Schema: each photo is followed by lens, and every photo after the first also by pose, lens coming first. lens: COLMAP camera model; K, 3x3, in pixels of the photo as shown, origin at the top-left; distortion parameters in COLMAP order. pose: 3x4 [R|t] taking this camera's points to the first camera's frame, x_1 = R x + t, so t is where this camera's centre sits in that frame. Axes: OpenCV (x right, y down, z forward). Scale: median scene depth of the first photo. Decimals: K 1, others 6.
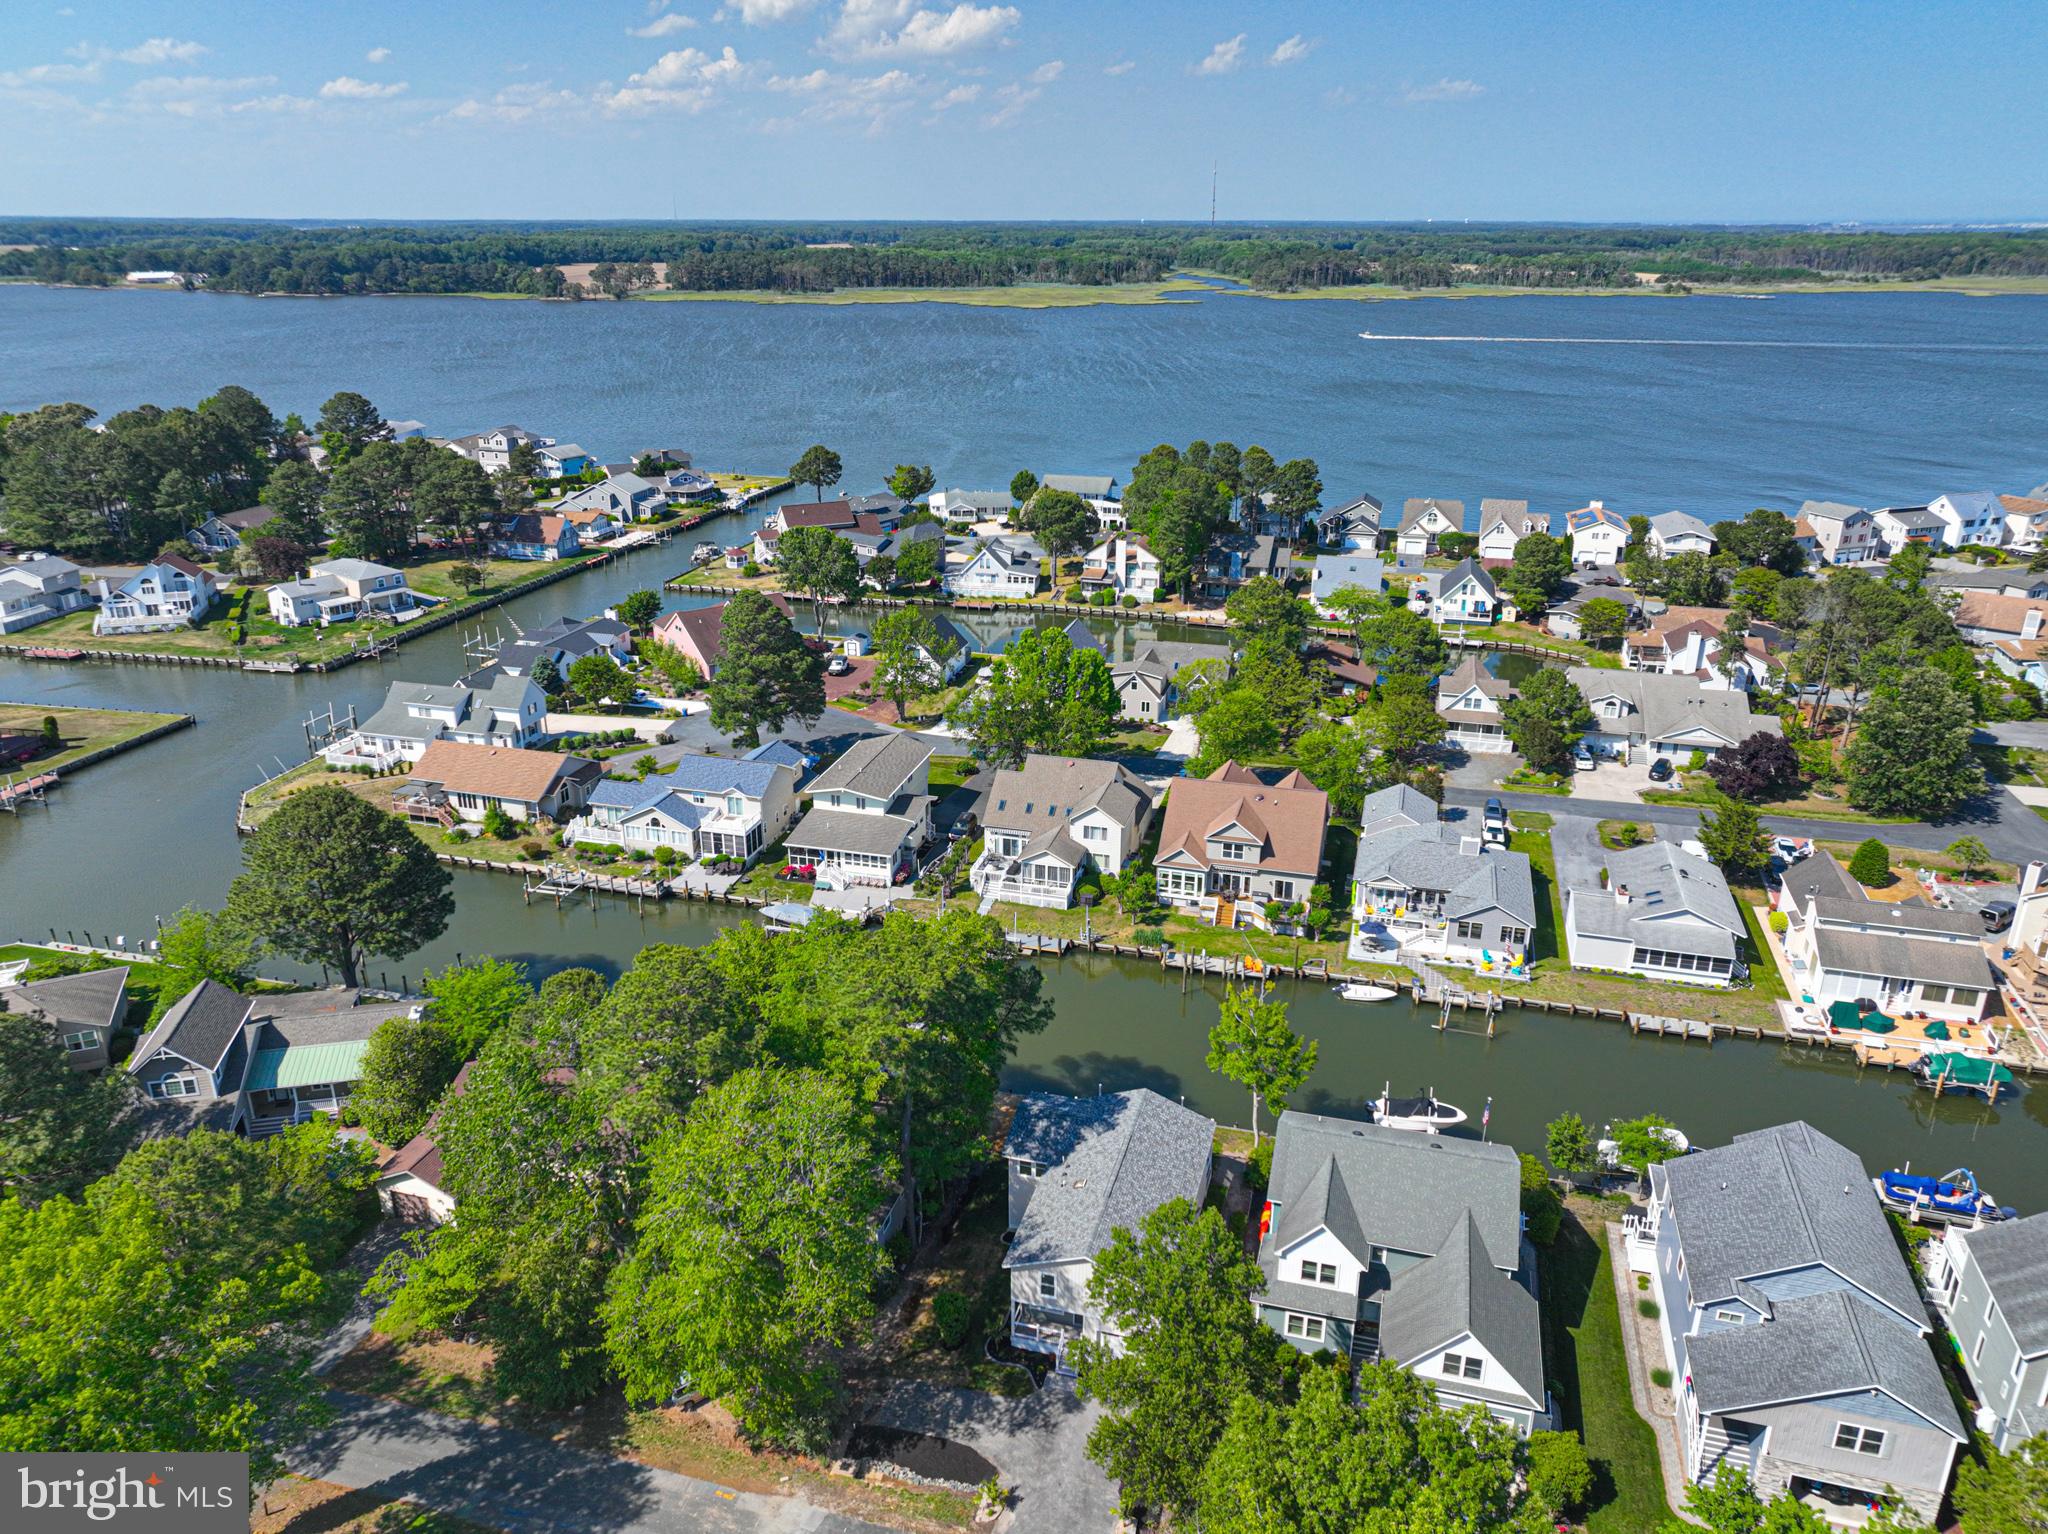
lens RADIAL K [[1432.6, 0, 1024.0], [0, 1432.6, 767.0], [0, 0, 1]] dist [0.003649, 0.003610]
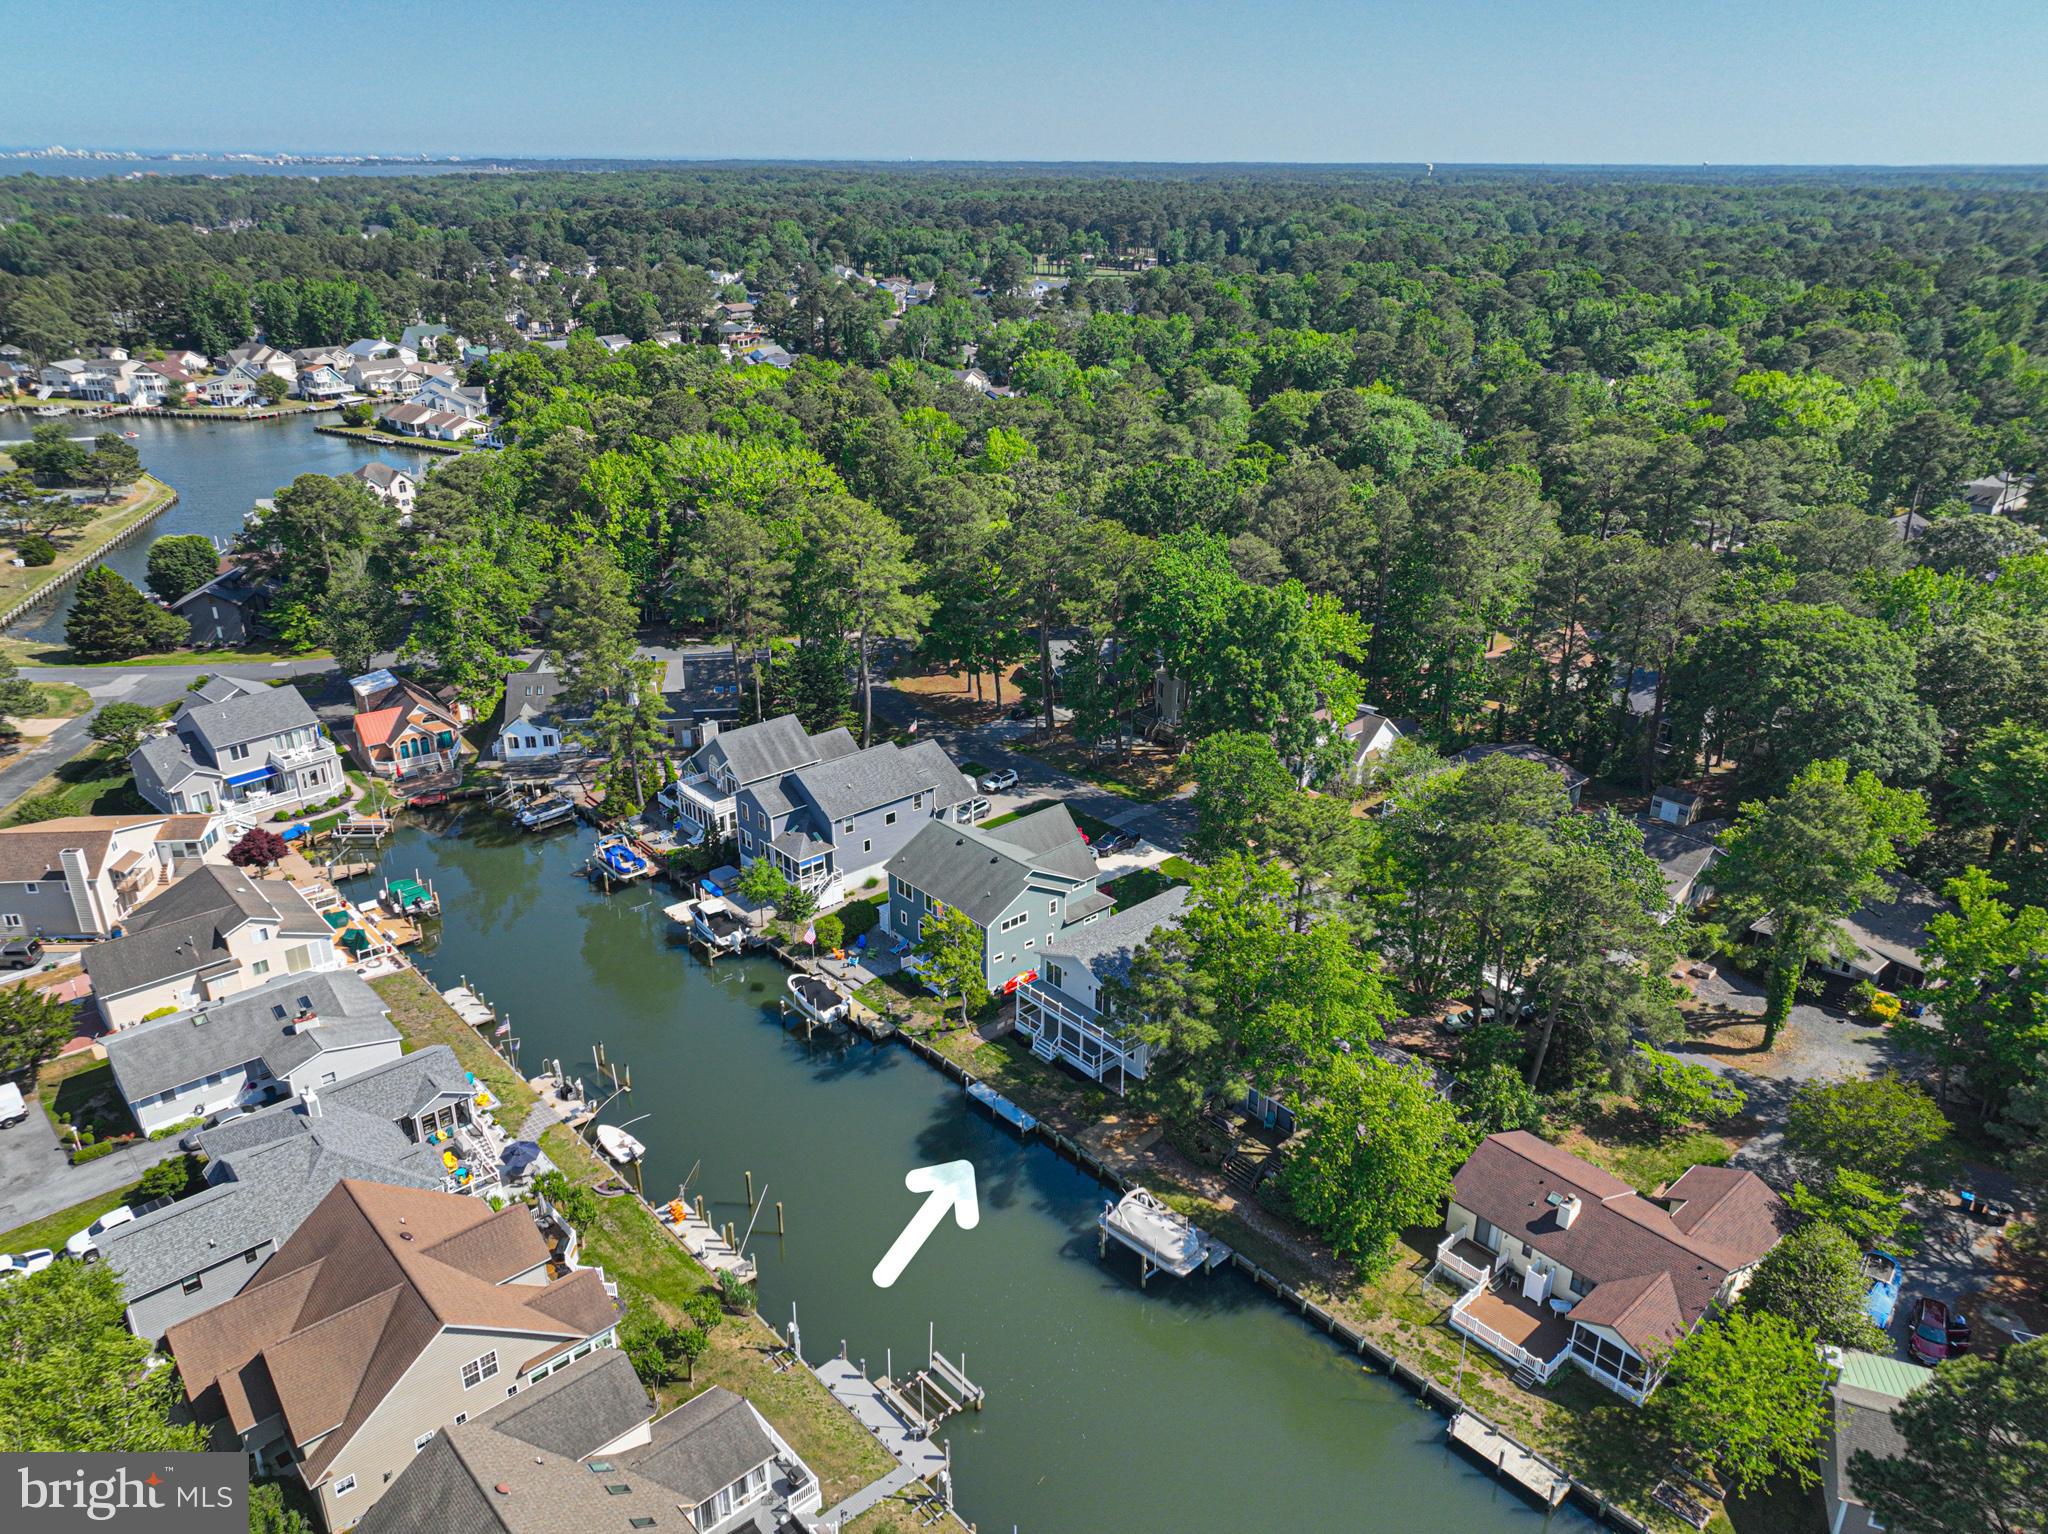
lens RADIAL K [[1435.3, 0, 1024.0], [0, 1435.3, 767.0], [0, 0, 1]] dist [0.001780, 0.014628]
pose [[-0.846177, -0.215343, 0.487454, -0.268244], [0.182815, 0.741905, 0.645101, -0.419438], [-0.500563, 0.634984, -0.588415, 1.038353]]
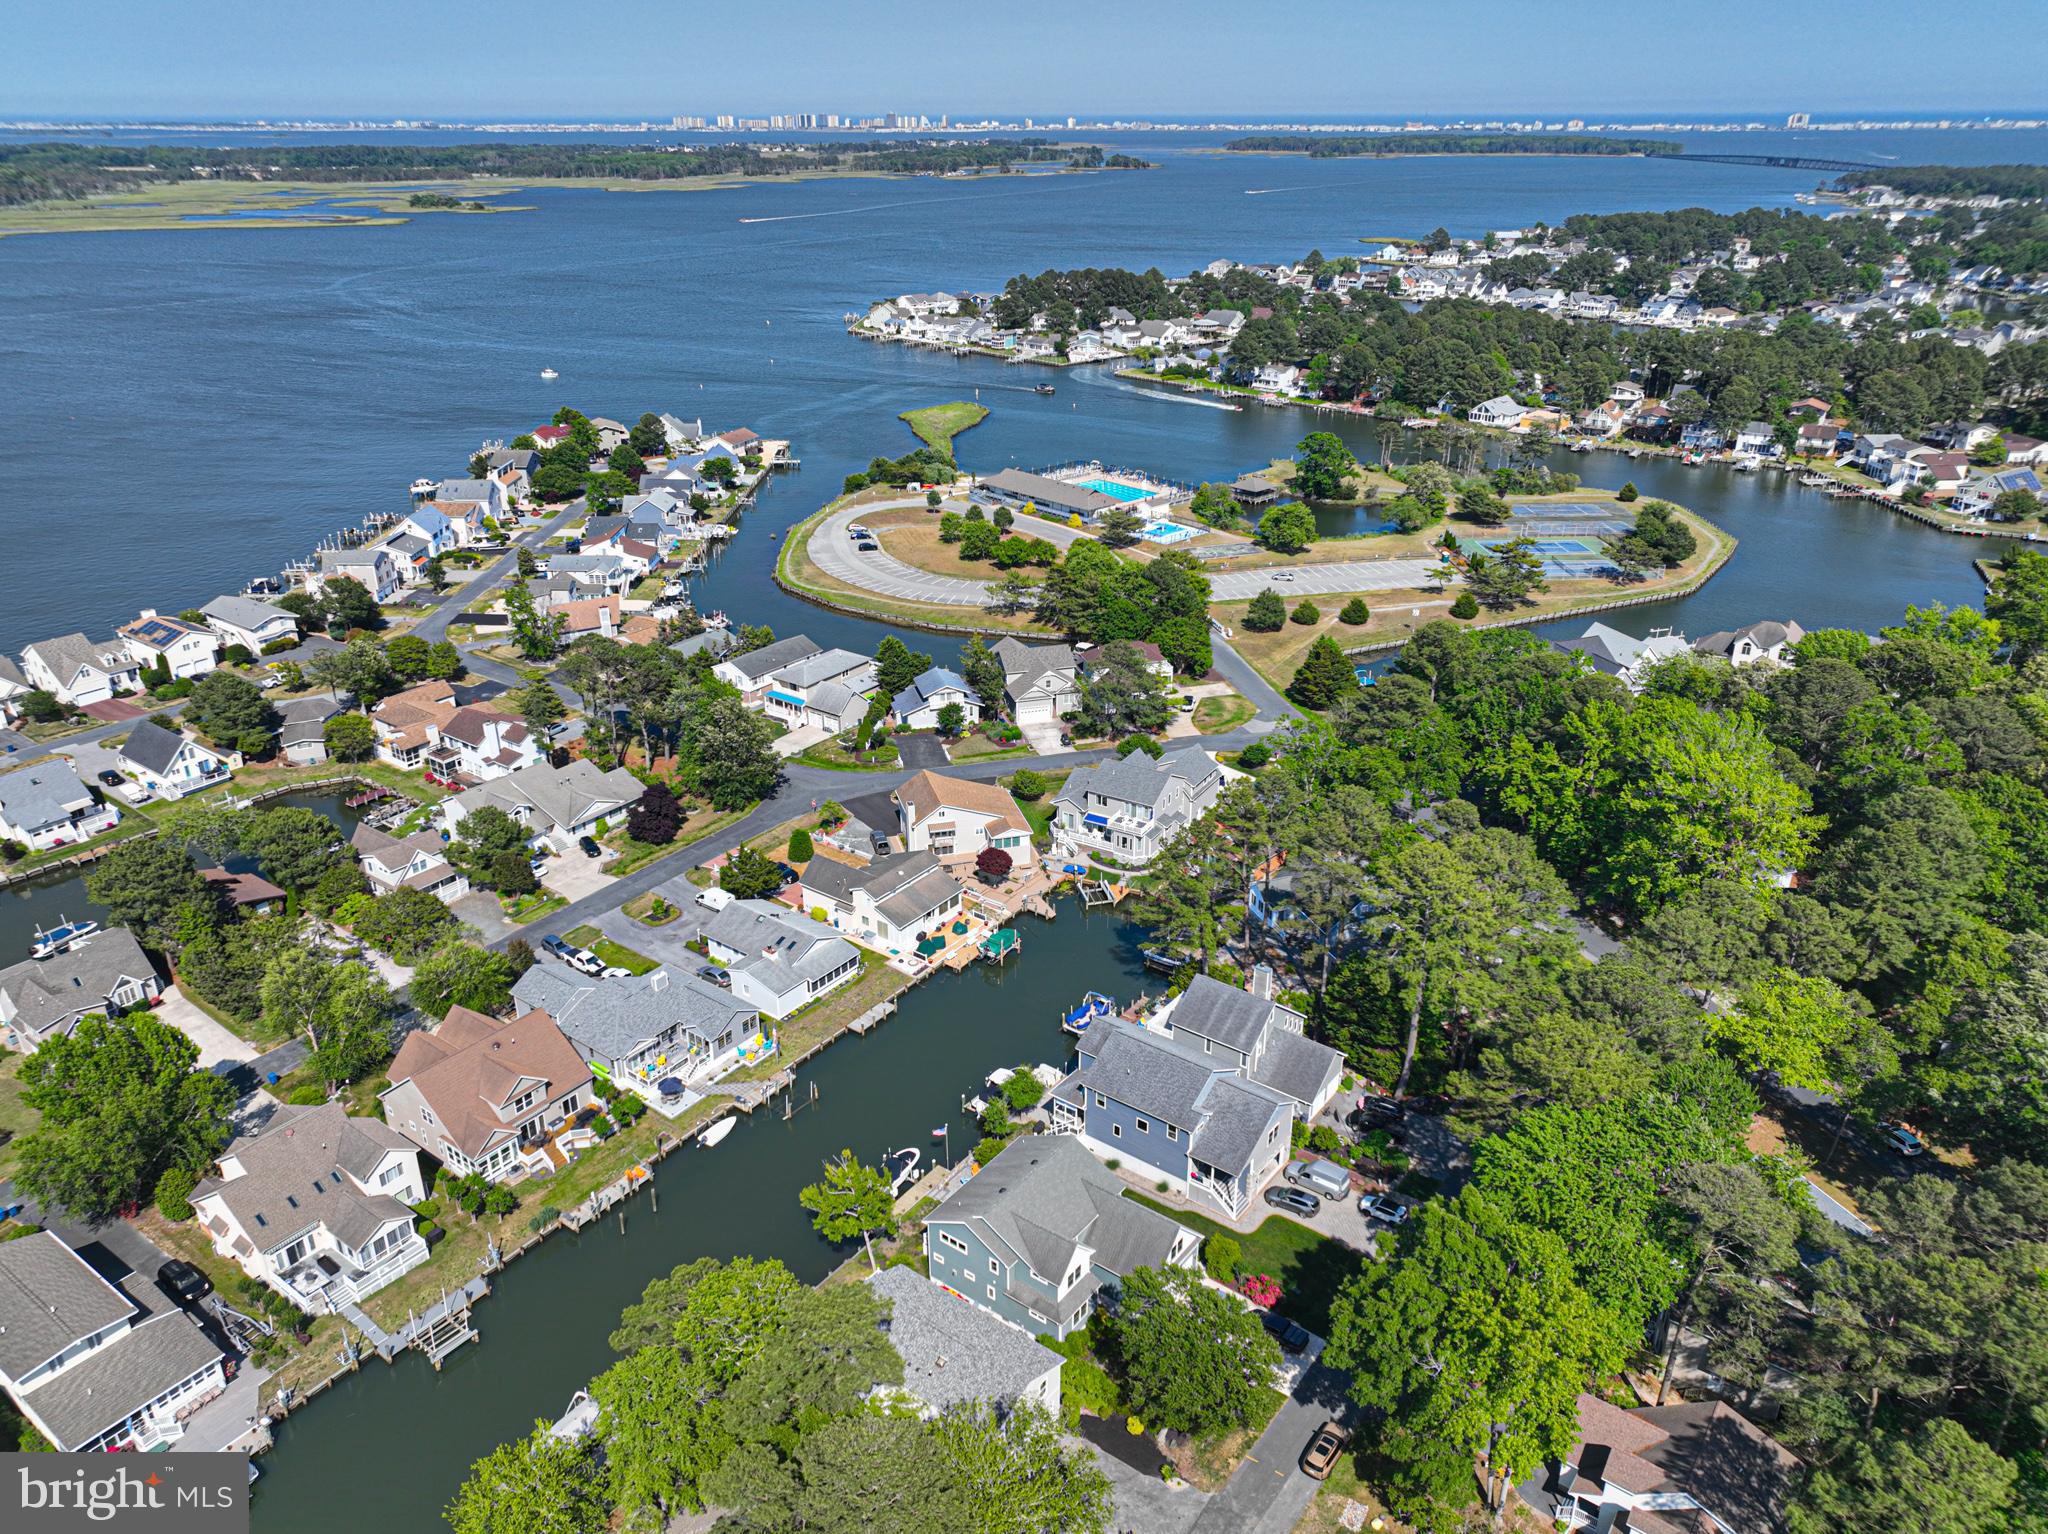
lens RADIAL K [[1451.3, 0, 1024.0], [0, 1451.3, 767.0], [0, 0, 1]] dist [-0.000513, 0.015746]
pose [[0.357840, -0.385645, 0.850428, -0.484284], [0.337288, 0.902628, 0.267393, -0.294792], [-0.870739, 0.191155, 0.453070, 0.149888]]
